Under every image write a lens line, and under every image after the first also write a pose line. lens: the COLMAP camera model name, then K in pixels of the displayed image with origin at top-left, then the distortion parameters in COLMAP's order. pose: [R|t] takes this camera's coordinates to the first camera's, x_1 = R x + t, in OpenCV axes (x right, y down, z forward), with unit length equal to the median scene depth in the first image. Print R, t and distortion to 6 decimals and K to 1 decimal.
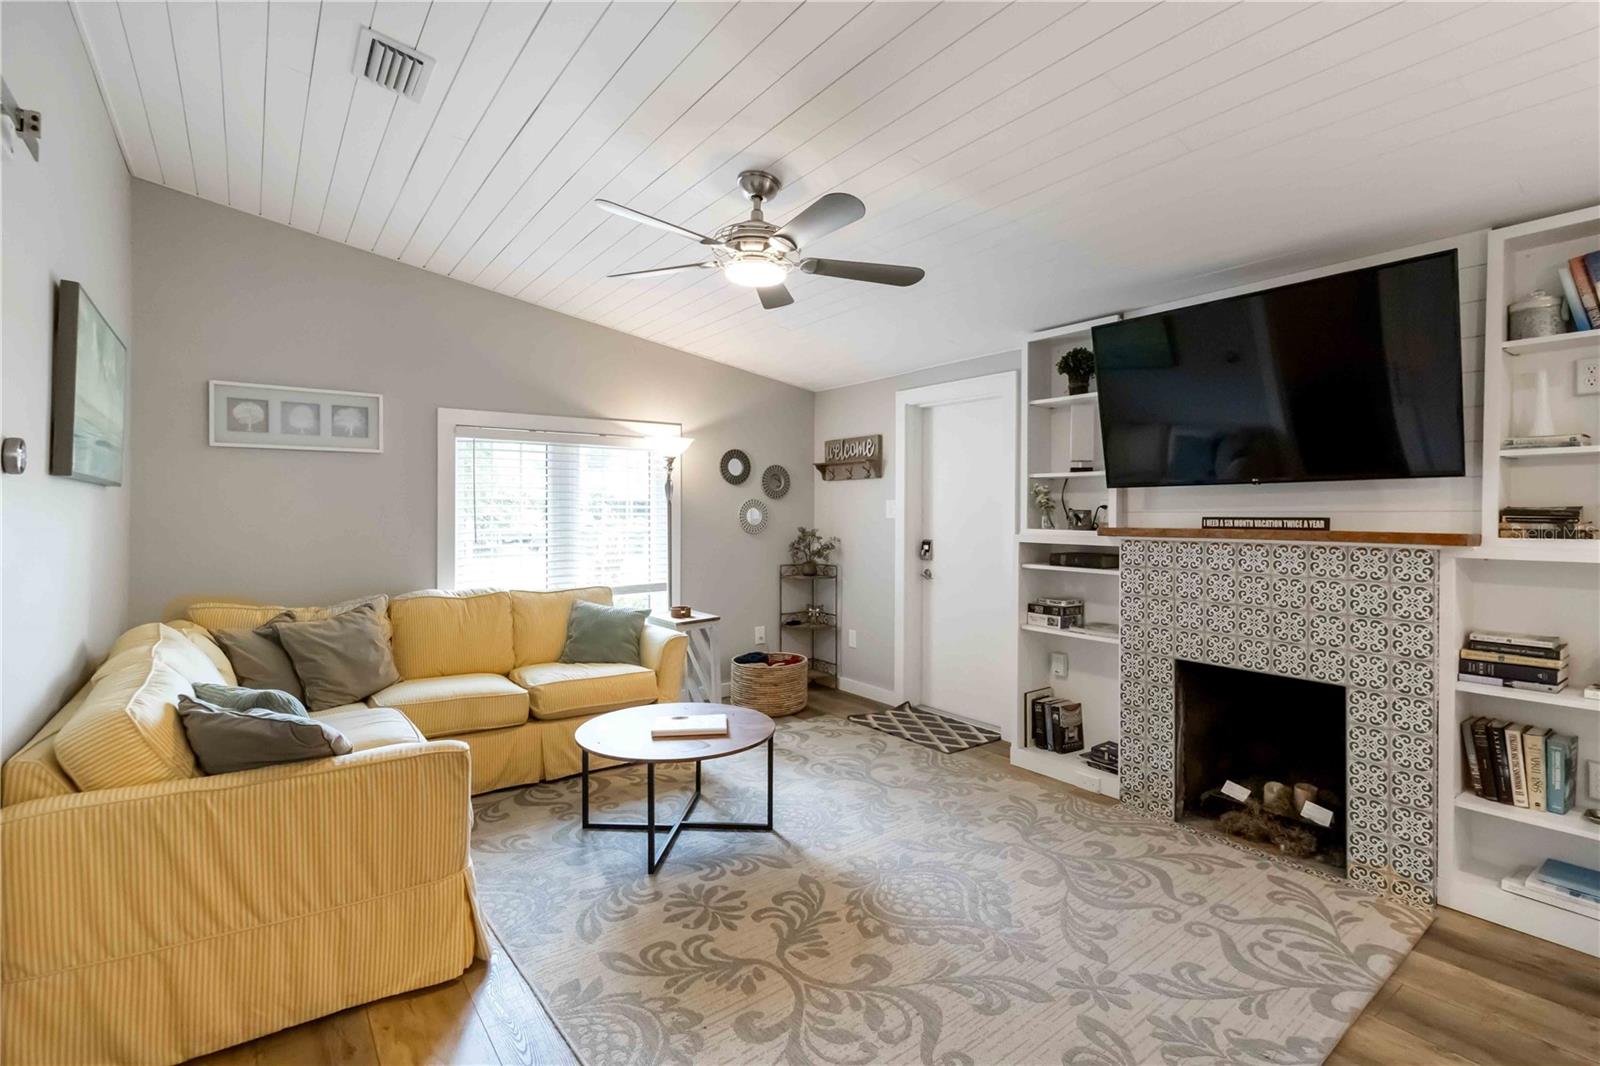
lens RADIAL K [[752.7, 0, 828.2], [0, 752.7, 519.1], [0, 0, 1]] dist [0.002547, 0.001549]
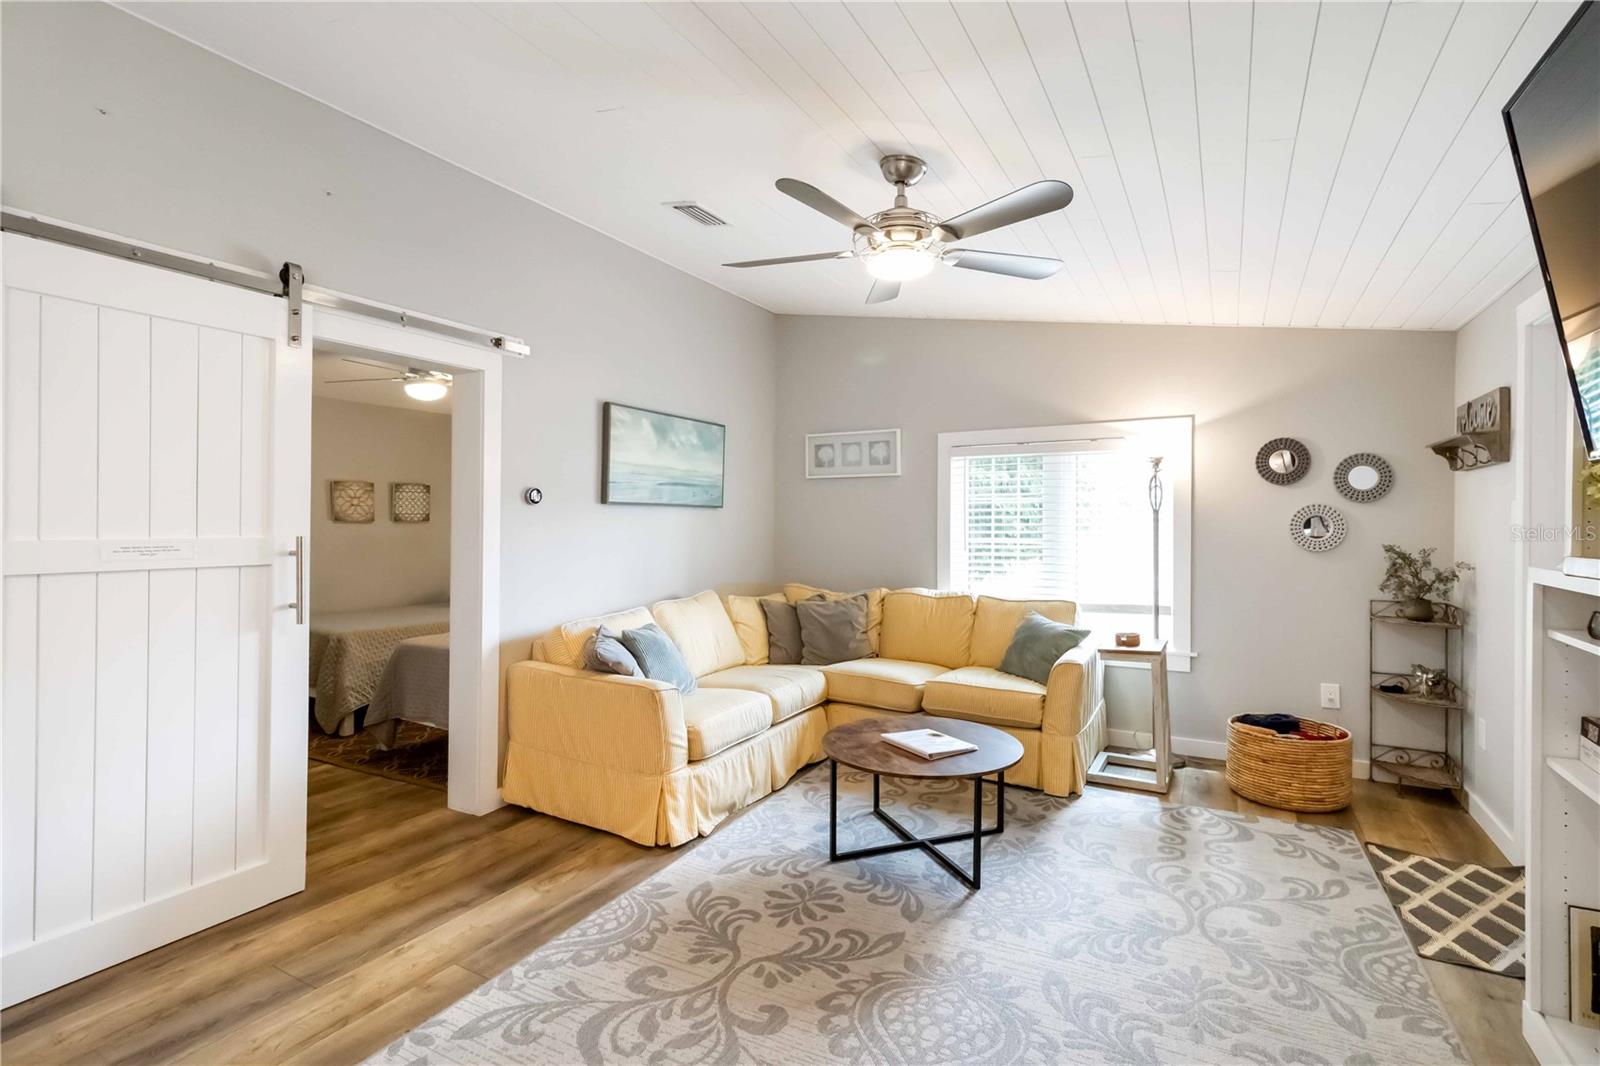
lens RADIAL K [[752.7, 0, 810.0], [0, 752.7, 525.3], [0, 0, 1]] dist [0.002547, 0.001549]
pose [[0.402288, 0.002075, -0.915511, 0.532301], [-0.006925, 0.999976, -0.000777, -0.002996], [0.915487, 0.006652, 0.402292, 0.393944]]
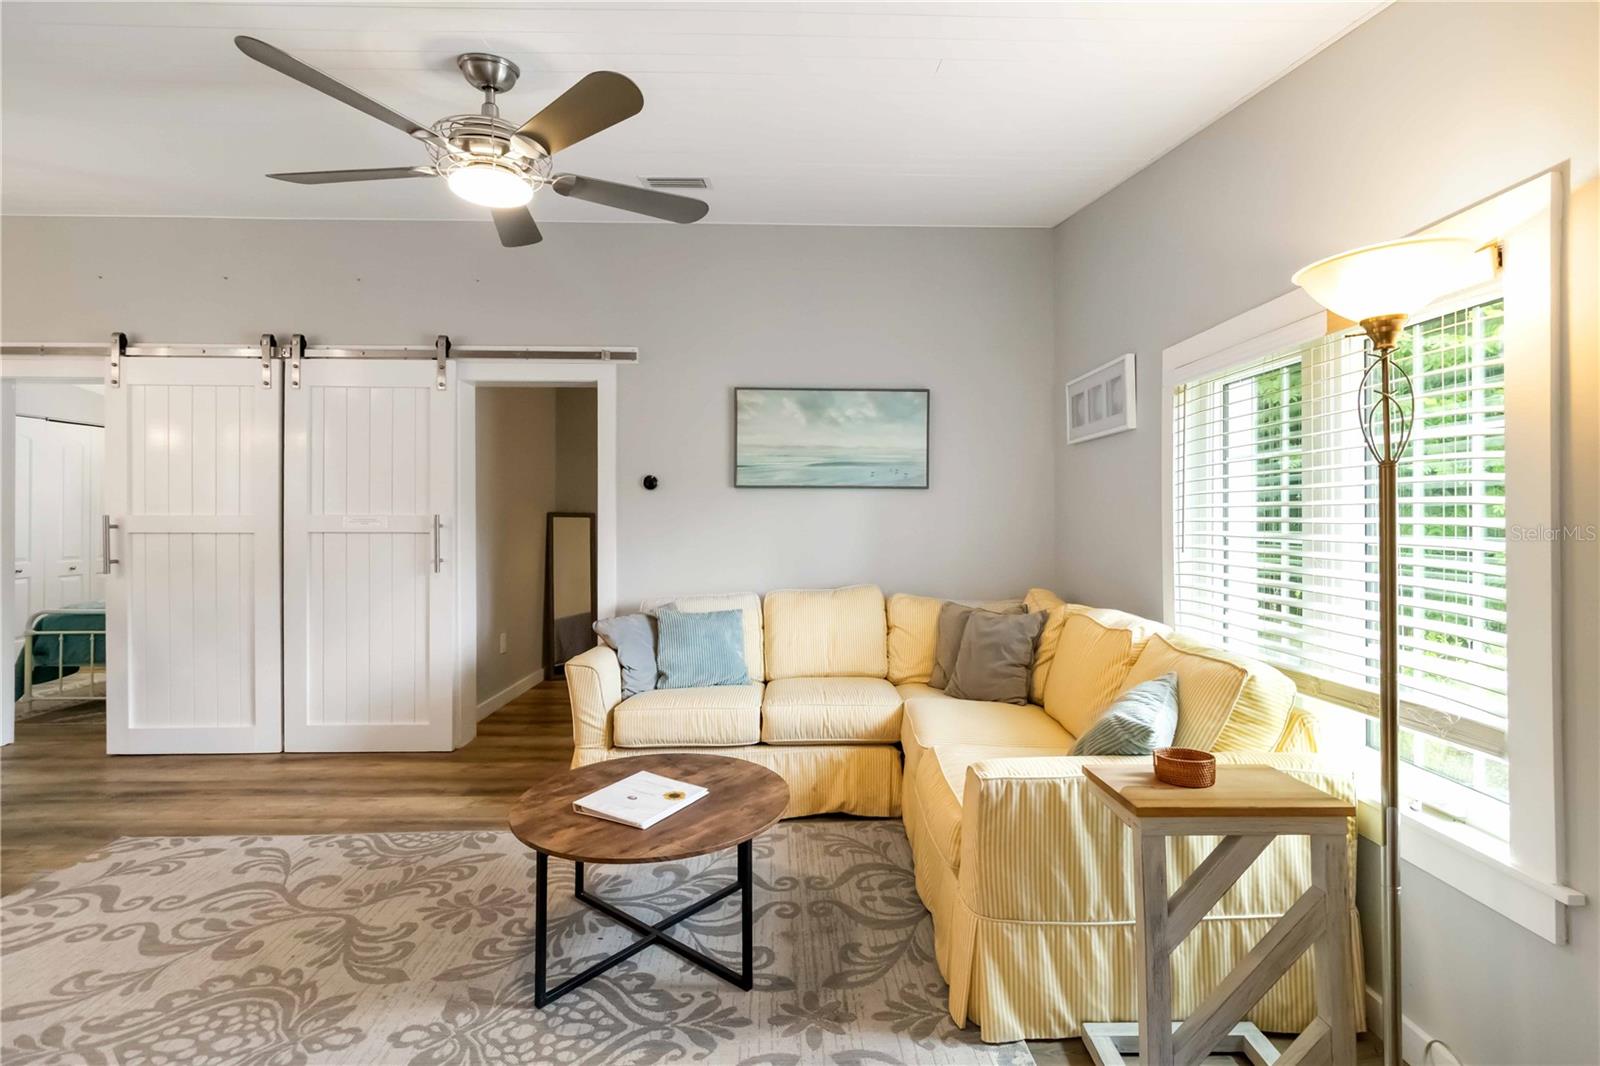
lens RADIAL K [[752.7, 0, 814.2], [0, 752.7, 509.3], [0, 0, 1]] dist [0.002547, 0.001549]
pose [[-0.588265, -0.008424, -0.808624, 0.247702], [-0.009078, 0.999952, -0.003813, 0.001864], [0.808617, 0.005097, -0.588313, 1.288631]]
